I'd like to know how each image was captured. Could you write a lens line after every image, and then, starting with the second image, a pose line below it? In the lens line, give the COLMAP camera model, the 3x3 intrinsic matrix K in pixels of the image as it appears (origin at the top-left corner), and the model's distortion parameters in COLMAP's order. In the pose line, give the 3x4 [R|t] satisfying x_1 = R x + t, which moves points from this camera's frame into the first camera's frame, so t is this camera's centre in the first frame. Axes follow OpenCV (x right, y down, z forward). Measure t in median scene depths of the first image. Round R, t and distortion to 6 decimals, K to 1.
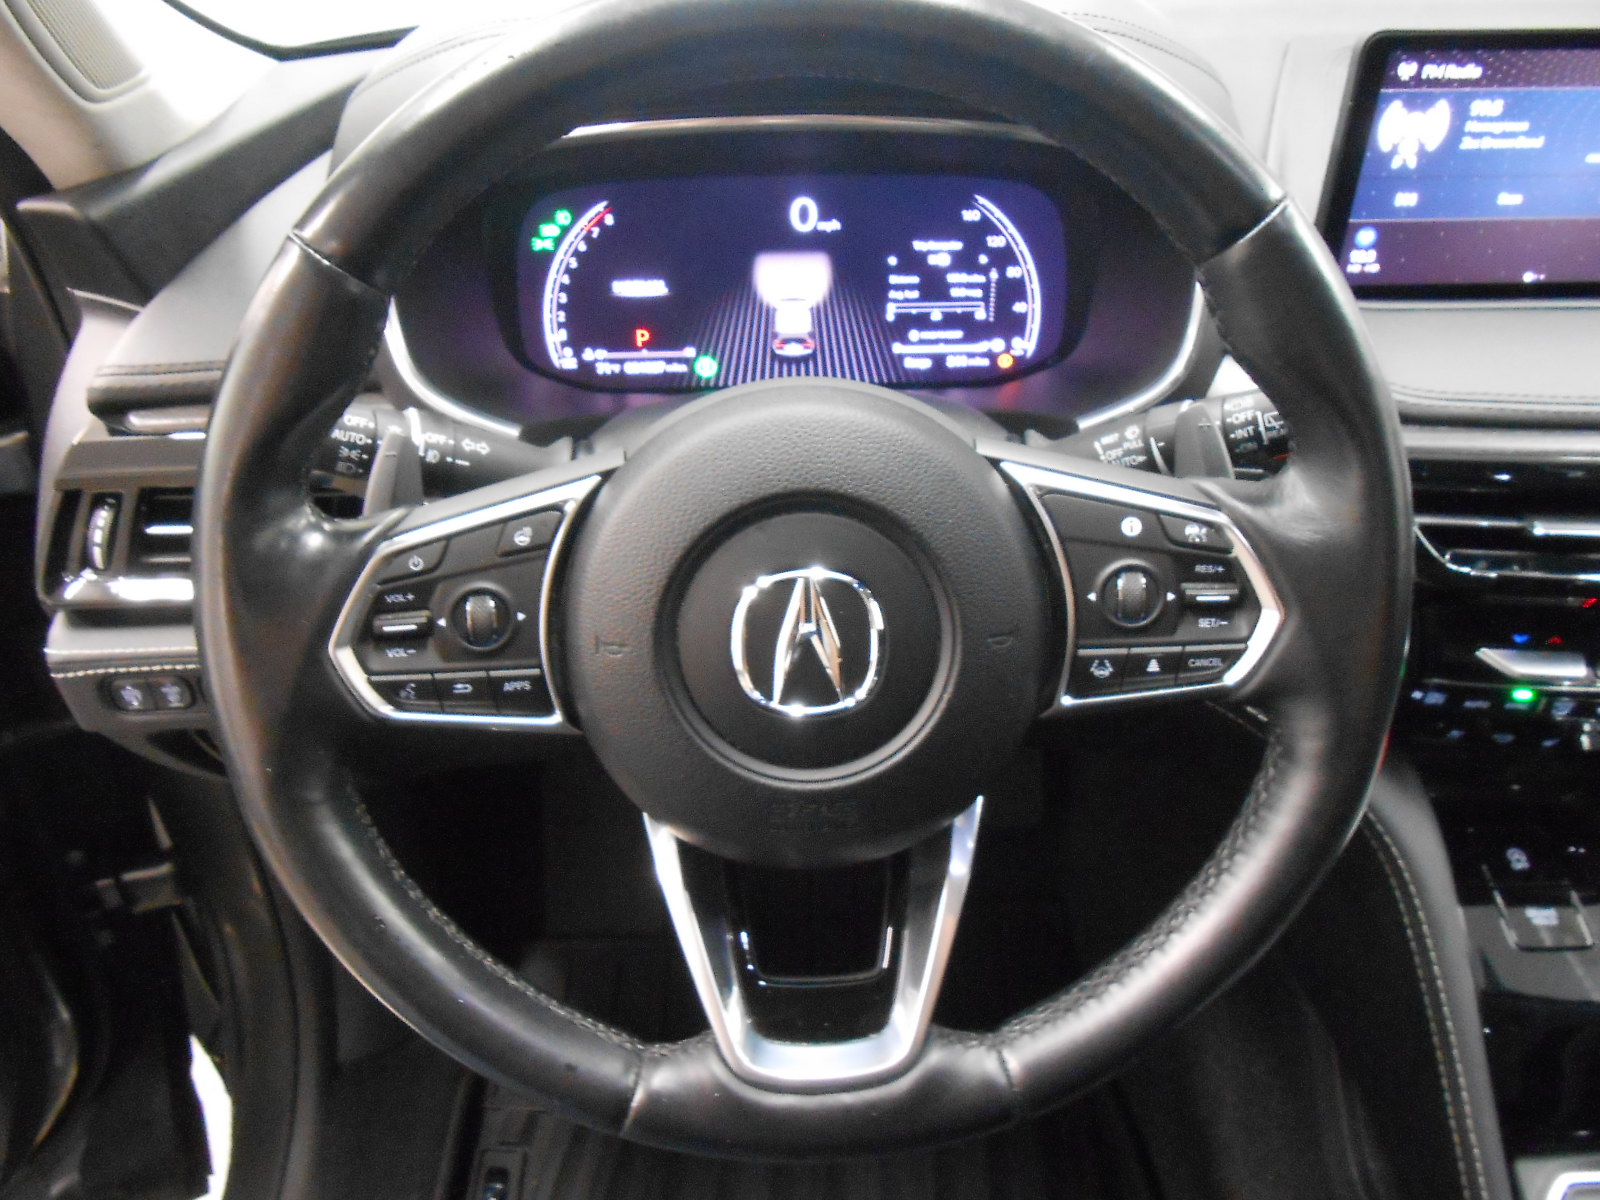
lens RADIAL K [[1218.8, 0, 803.5], [0, 1218.8, 606.8], [0, 0, 1]] dist [-0.010952, 0.016600]
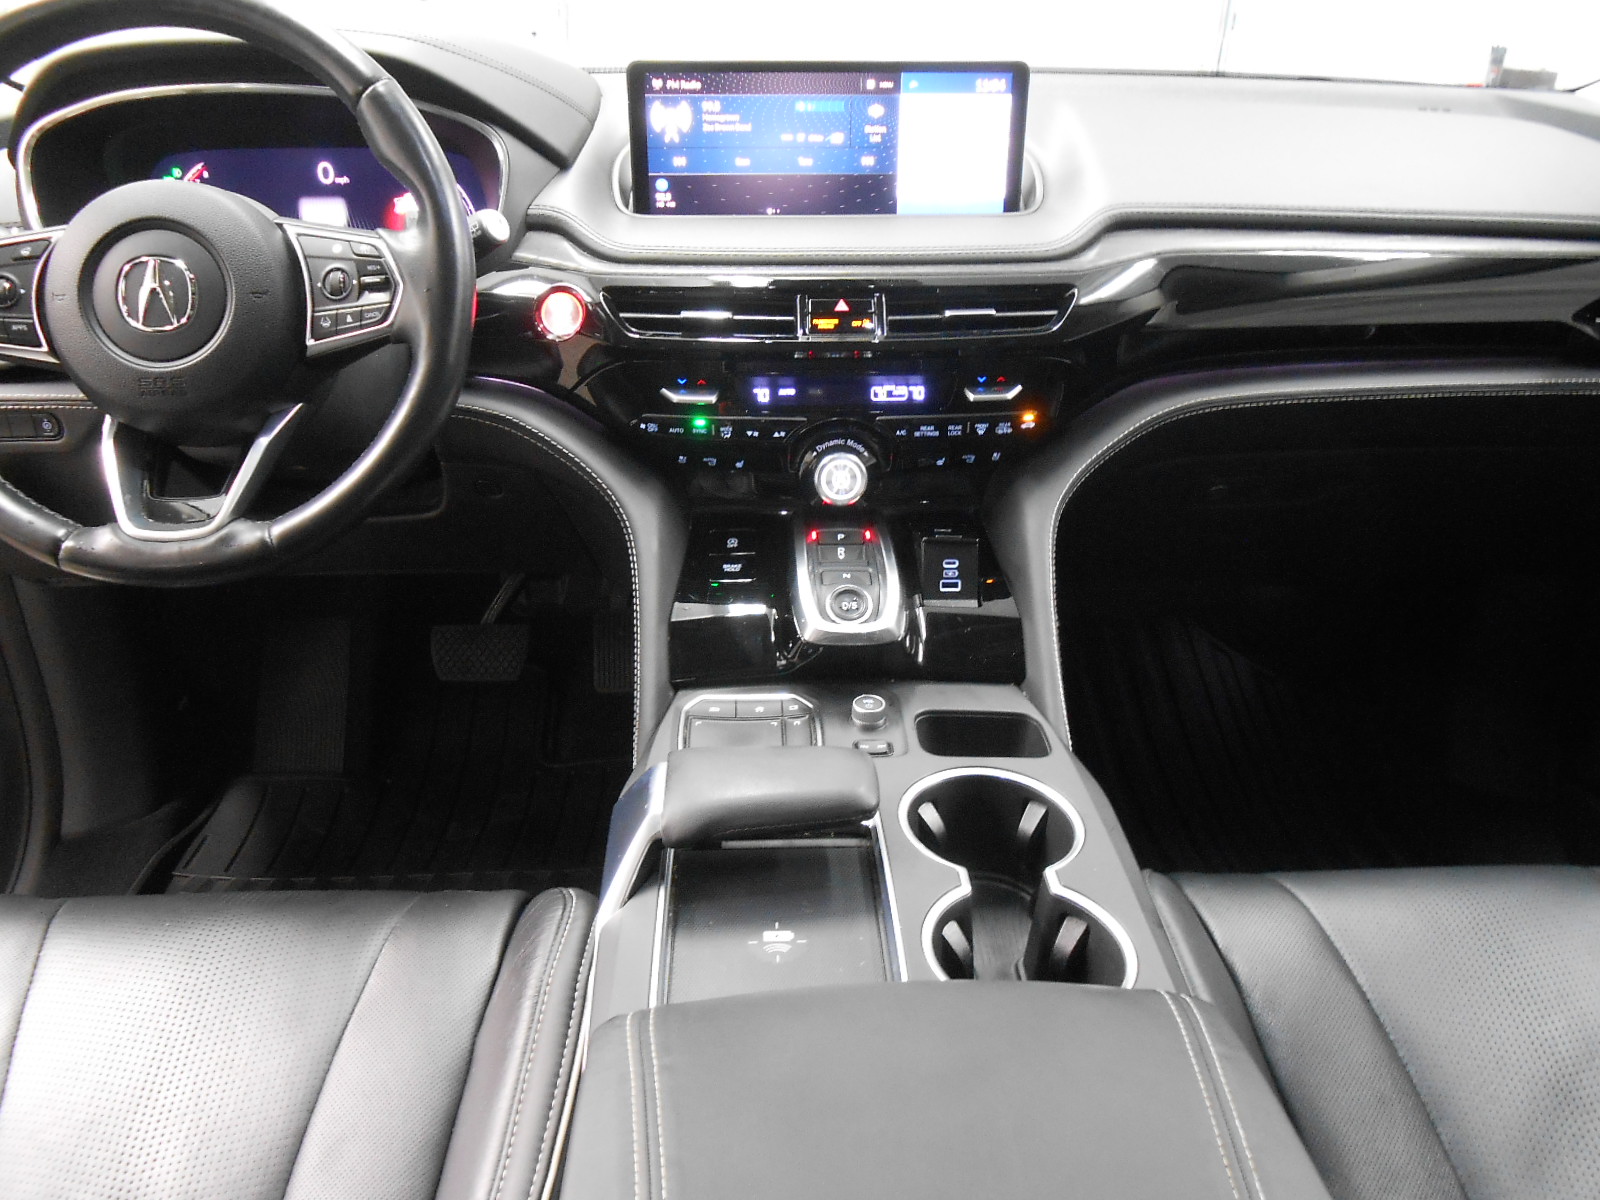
lens RADIAL K [[1218.8, 0, 797.8], [0, 1218.8, 592.4], [0, 0, 1]] dist [-0.010952, 0.016600]
pose [[0.999968, 0.001335, 0.007841, 0.679423], [-0.000092, 0.987683, -0.156471, 0.538217], [-0.007954, 0.156466, 0.987651, -0.589160]]
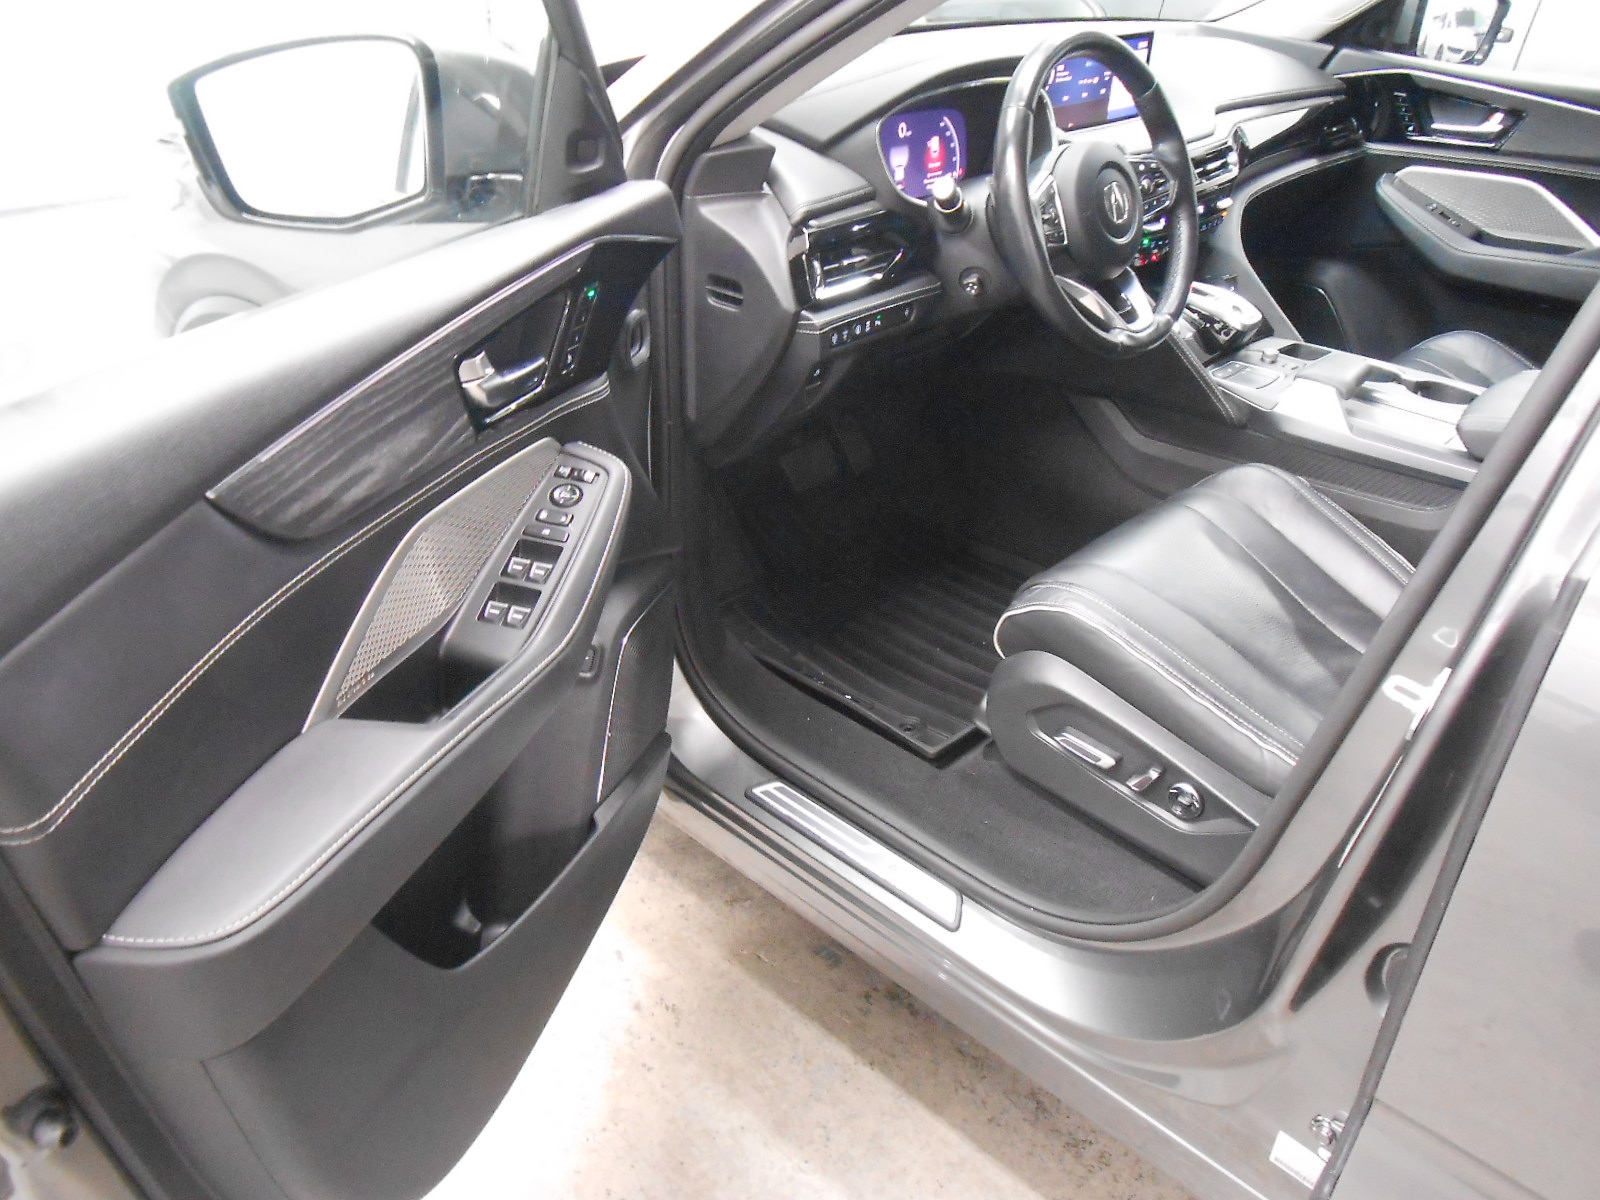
lens RADIAL K [[1218.8, 0, 797.4], [0, 1218.8, 600.1], [0, 0, 1]] dist [-0.010952, 0.016600]
pose [[0.714289, -0.342460, 0.610338, -2.231792], [0.368755, 0.925383, 0.087671, 0.311069], [-0.594820, 0.162443, 0.787275, -0.786393]]
